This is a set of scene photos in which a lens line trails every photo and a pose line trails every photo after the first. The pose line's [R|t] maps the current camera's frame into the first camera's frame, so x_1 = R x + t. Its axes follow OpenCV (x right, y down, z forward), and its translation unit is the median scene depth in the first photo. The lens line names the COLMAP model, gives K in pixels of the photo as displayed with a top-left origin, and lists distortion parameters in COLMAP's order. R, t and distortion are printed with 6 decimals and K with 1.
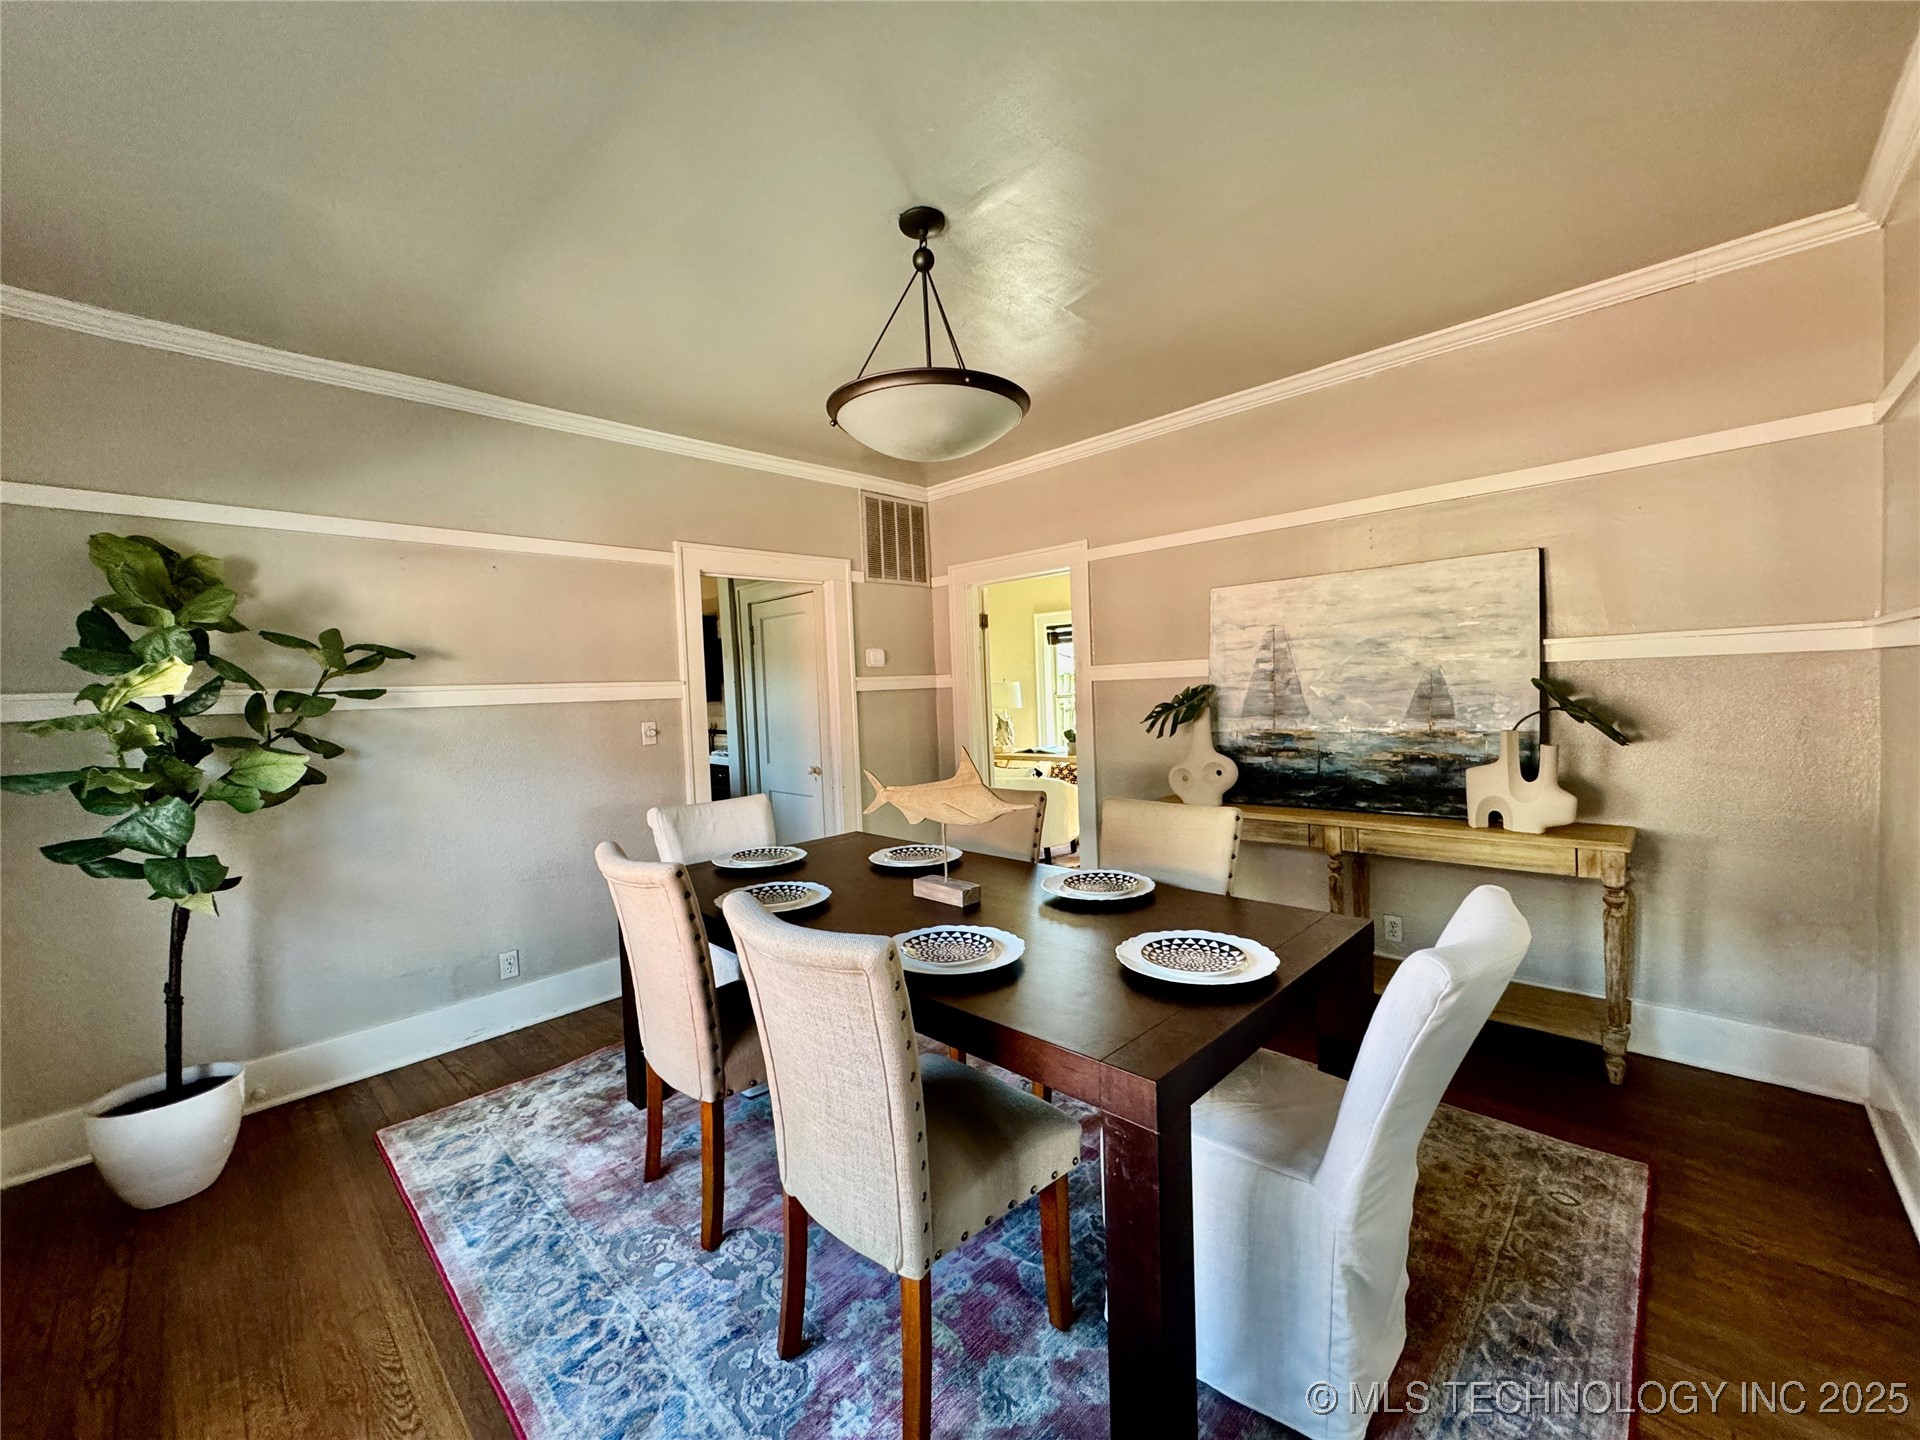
lens RADIAL K [[766.6, 0, 960.5], [0, 766.6, 721.3], [0, 0, 1]] dist [0.003268, 0.000265]
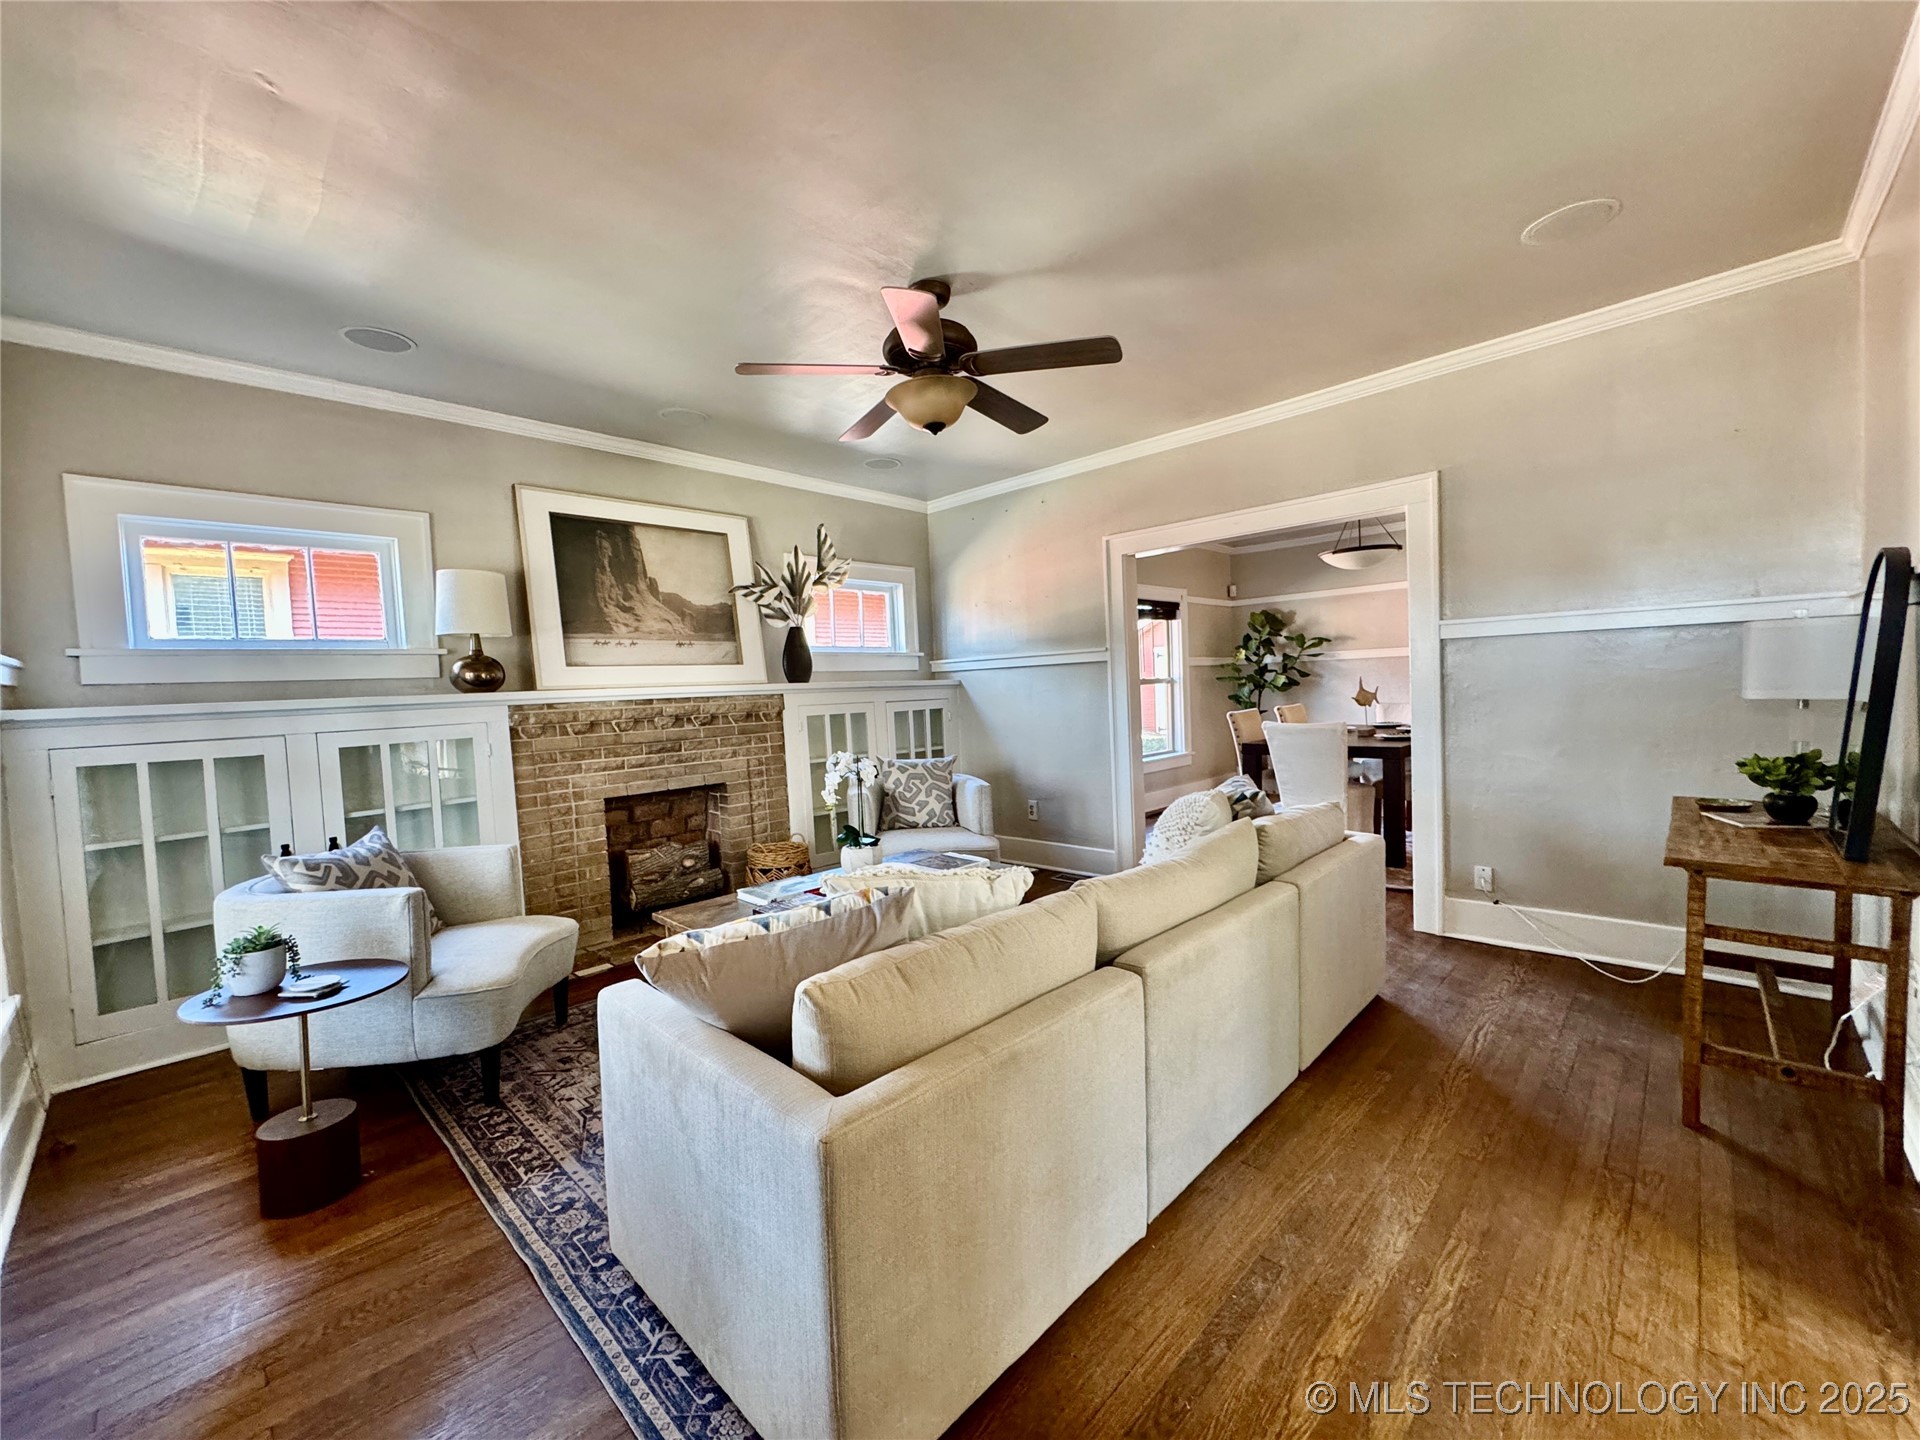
lens RADIAL K [[766.6, 0, 960.8], [0, 766.6, 721.8], [0, 0, 1]] dist [0.003268, 0.000265]
pose [[0.003858, 0.083558, -0.996495, 1.954135], [-0.008599, 0.996469, 0.083523, -0.013566], [0.999956, 0.008247, 0.004562, -0.305078]]
